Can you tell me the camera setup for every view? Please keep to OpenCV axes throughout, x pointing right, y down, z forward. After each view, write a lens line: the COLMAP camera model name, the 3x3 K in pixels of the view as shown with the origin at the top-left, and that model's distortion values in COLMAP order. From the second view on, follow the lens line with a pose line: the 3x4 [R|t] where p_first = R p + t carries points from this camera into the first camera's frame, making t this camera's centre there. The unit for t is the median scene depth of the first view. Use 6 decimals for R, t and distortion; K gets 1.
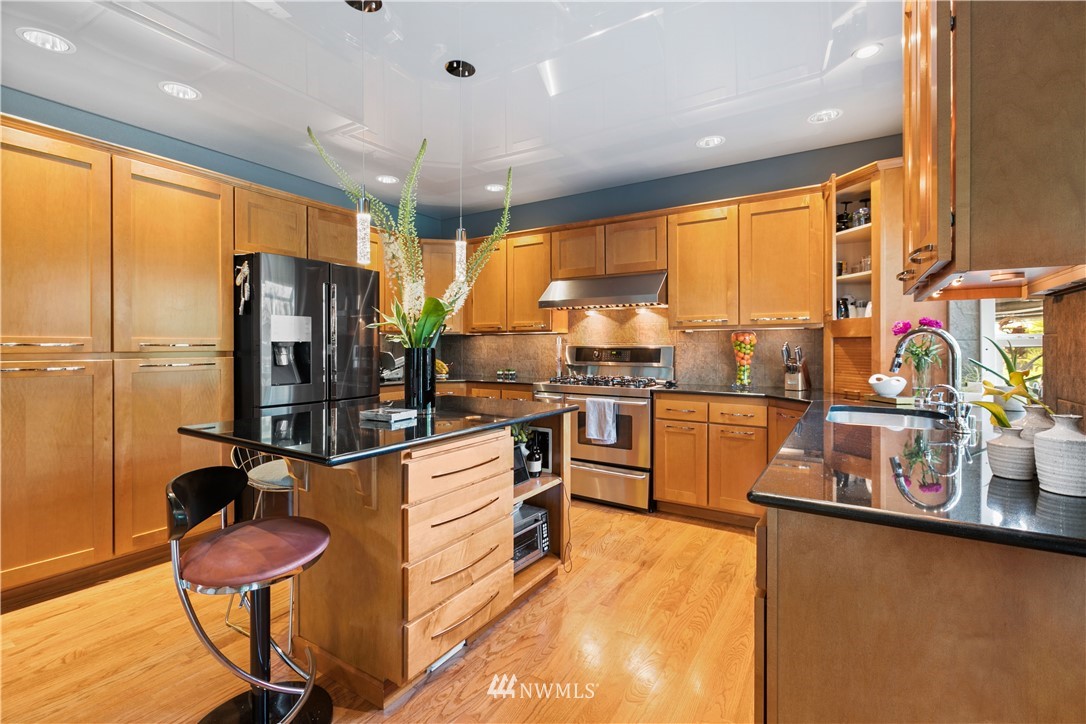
lens RADIAL K [[490.6, 0, 540.7], [0, 490.6, 346.0], [0, 0, 1]] dist [0.000265, 0.000108]
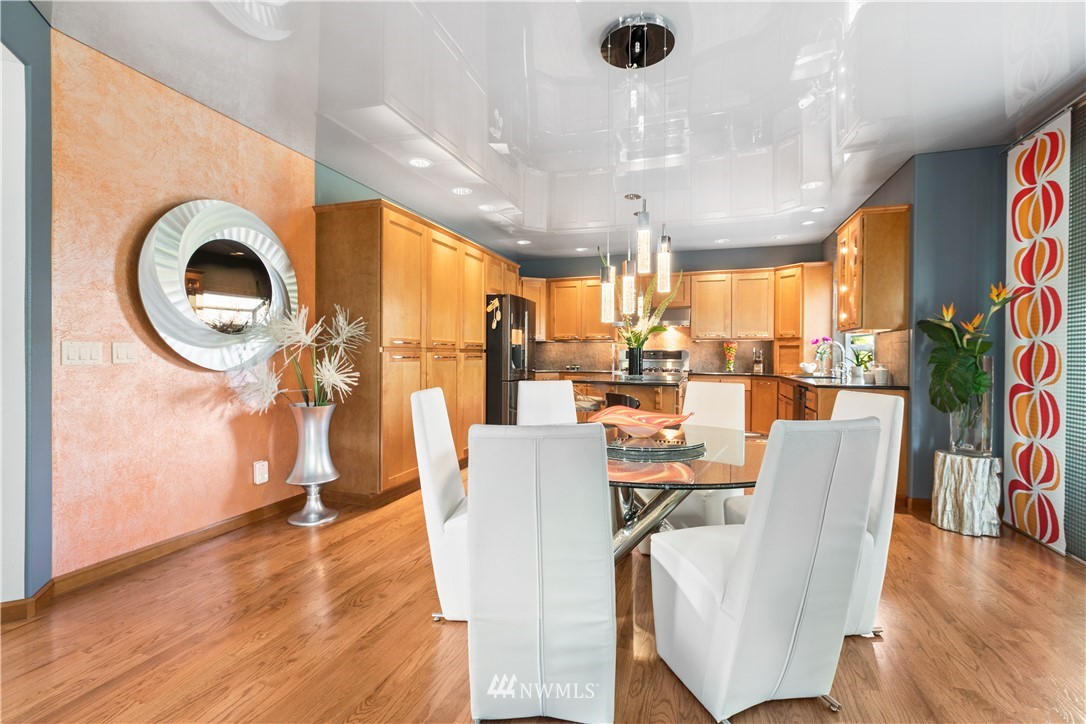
lens RADIAL K [[481.6, 0, 543.0], [0, 481.6, 362.0], [0, 0, 1]] dist [-0.001260, 0.000048]
pose [[0.970579, 0.002922, 0.240765, -0.724702], [-0.006777, 0.999862, 0.015183, 0.023500], [-0.240687, -0.016368, 0.970465, -0.603953]]
